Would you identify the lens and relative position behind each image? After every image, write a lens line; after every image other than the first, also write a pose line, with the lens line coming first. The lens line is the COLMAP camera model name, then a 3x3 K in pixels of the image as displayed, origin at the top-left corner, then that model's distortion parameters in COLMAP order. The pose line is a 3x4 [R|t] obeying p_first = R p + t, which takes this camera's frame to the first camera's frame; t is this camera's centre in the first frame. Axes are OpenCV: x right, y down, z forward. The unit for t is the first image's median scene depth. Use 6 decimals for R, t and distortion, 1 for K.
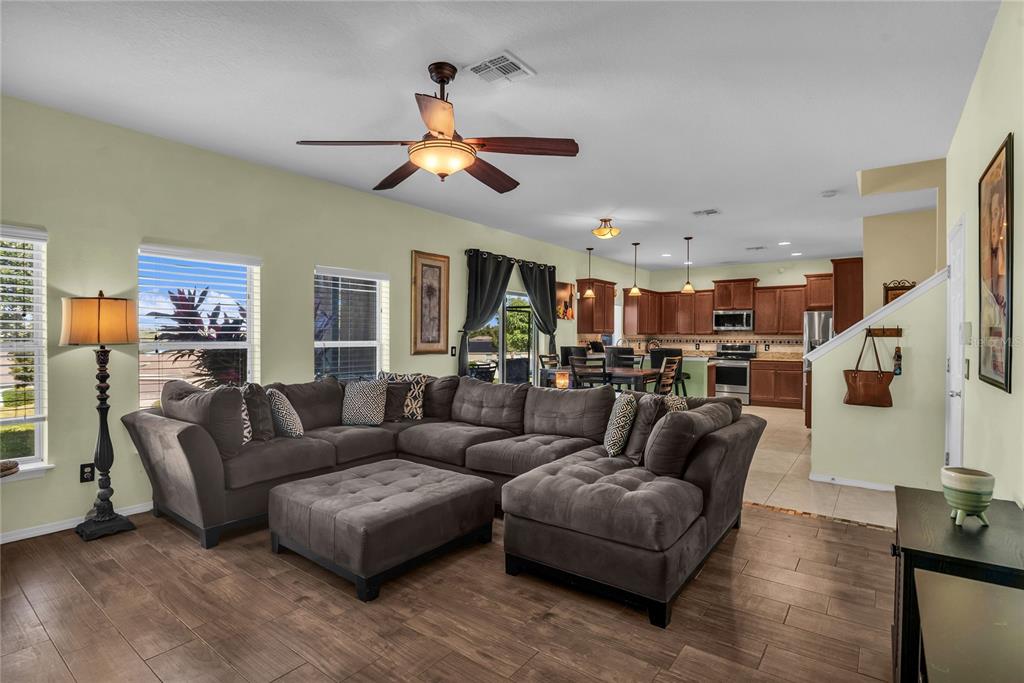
lens RADIAL K [[487.0, 0, 516.1], [0, 487.0, 337.2], [0, 0, 1]] dist [-0.023685, 0.001313]
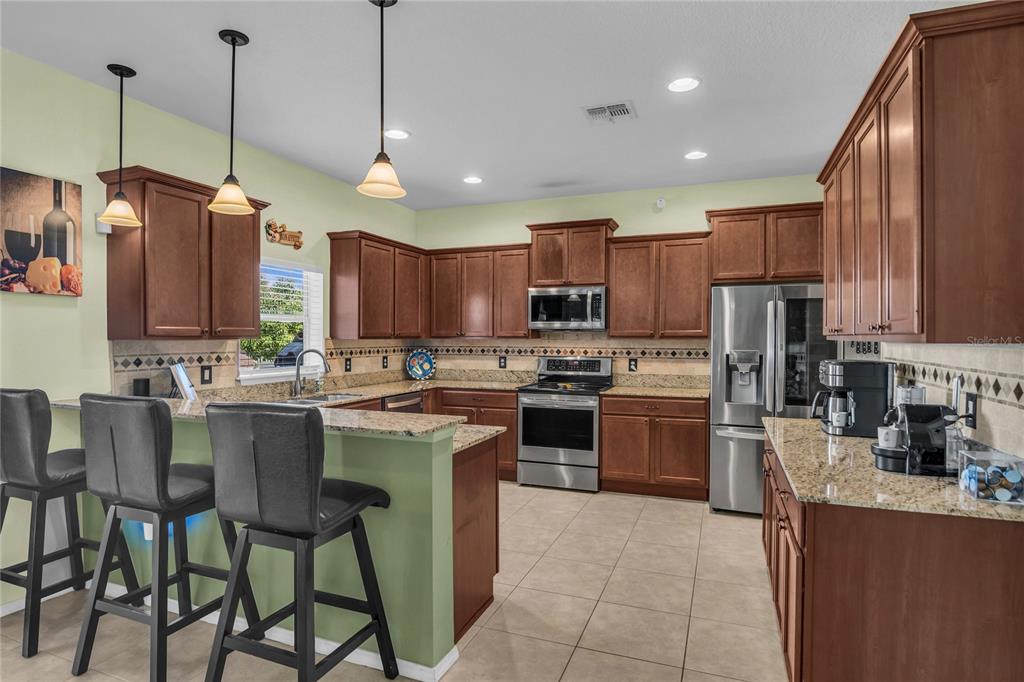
lens RADIAL K [[539.1, 0, 512.5], [0, 539.1, 343.5], [0, 0, 1]] dist [-0.003937, -0.001953]
pose [[0.962934, -0.008990, 0.269586, 0.261300], [0.005975, 0.999910, 0.012000, -0.007378], [-0.269670, -0.009944, 0.962902, 0.521242]]
